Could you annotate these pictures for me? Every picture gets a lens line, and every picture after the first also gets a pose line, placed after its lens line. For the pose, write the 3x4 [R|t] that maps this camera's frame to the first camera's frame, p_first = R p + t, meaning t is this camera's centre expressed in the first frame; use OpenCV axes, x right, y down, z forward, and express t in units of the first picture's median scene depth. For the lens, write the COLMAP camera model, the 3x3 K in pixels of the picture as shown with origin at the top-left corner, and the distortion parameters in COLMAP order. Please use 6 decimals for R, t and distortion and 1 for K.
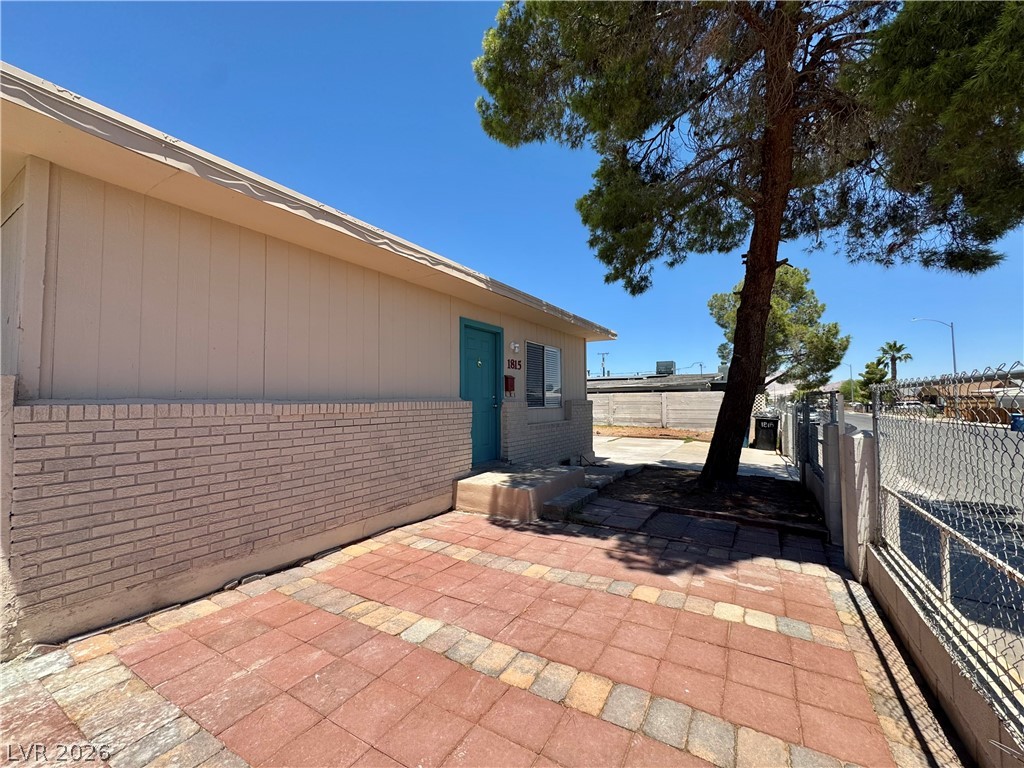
lens RADIAL K [[410.3, 0, 515.0], [0, 410.3, 382.3], [0, 0, 1]] dist [-0.004404, 0.000663]
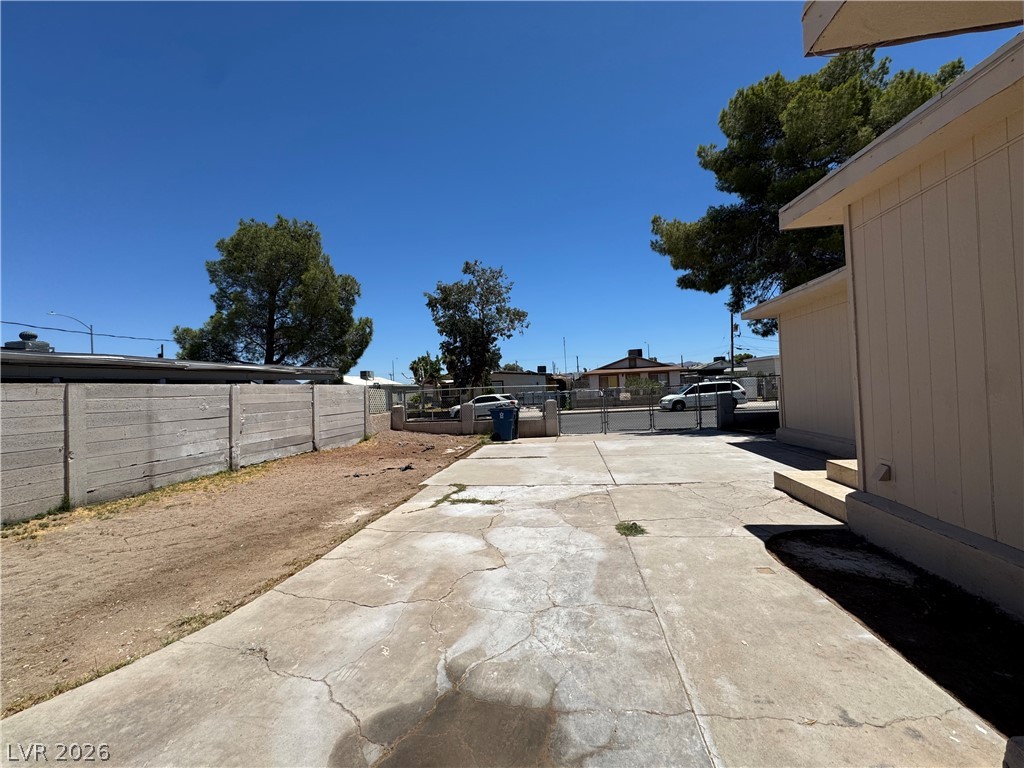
lens RADIAL K [[410.3, 0, 512.0], [0, 410.3, 380.8], [0, 0, 1]] dist [-0.004404, 0.000663]
pose [[-0.387750, 0.045889, 0.920622, -1.153012], [0.013478, 0.998936, -0.044116, 0.229346], [-0.921666, -0.004698, -0.387956, 4.741613]]
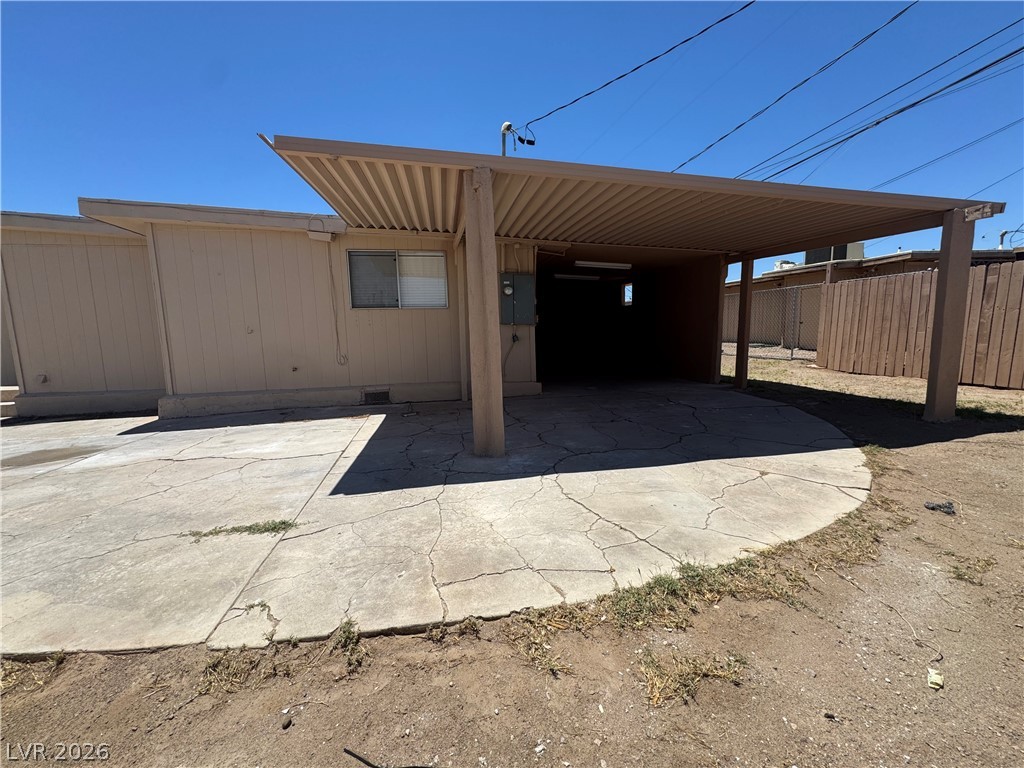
lens RADIAL K [[410.3, 0, 511.7], [0, 410.3, 383.0], [0, 0, 1]] dist [-0.004404, 0.000663]
pose [[-0.740915, 0.114434, -0.661777, -0.976976], [0.059575, 0.992691, 0.104957, 0.346945], [0.668951, 0.038339, -0.742317, 6.252601]]
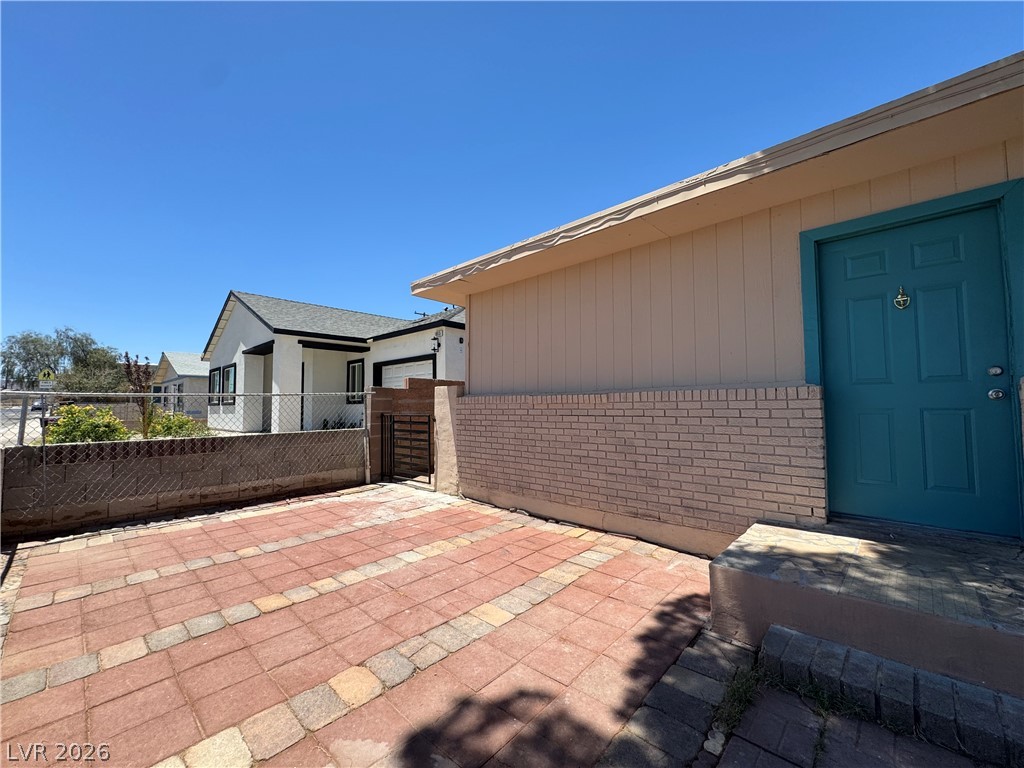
lens RADIAL K [[410.3, 0, 510.6], [0, 410.3, 384.6], [0, 0, 1]] dist [-0.004404, 0.000663]
pose [[-0.214907, -0.041439, -0.975755, 0.676545], [0.051979, 0.997198, -0.053798, 0.073164], [0.975250, -0.062280, -0.212151, 1.040715]]
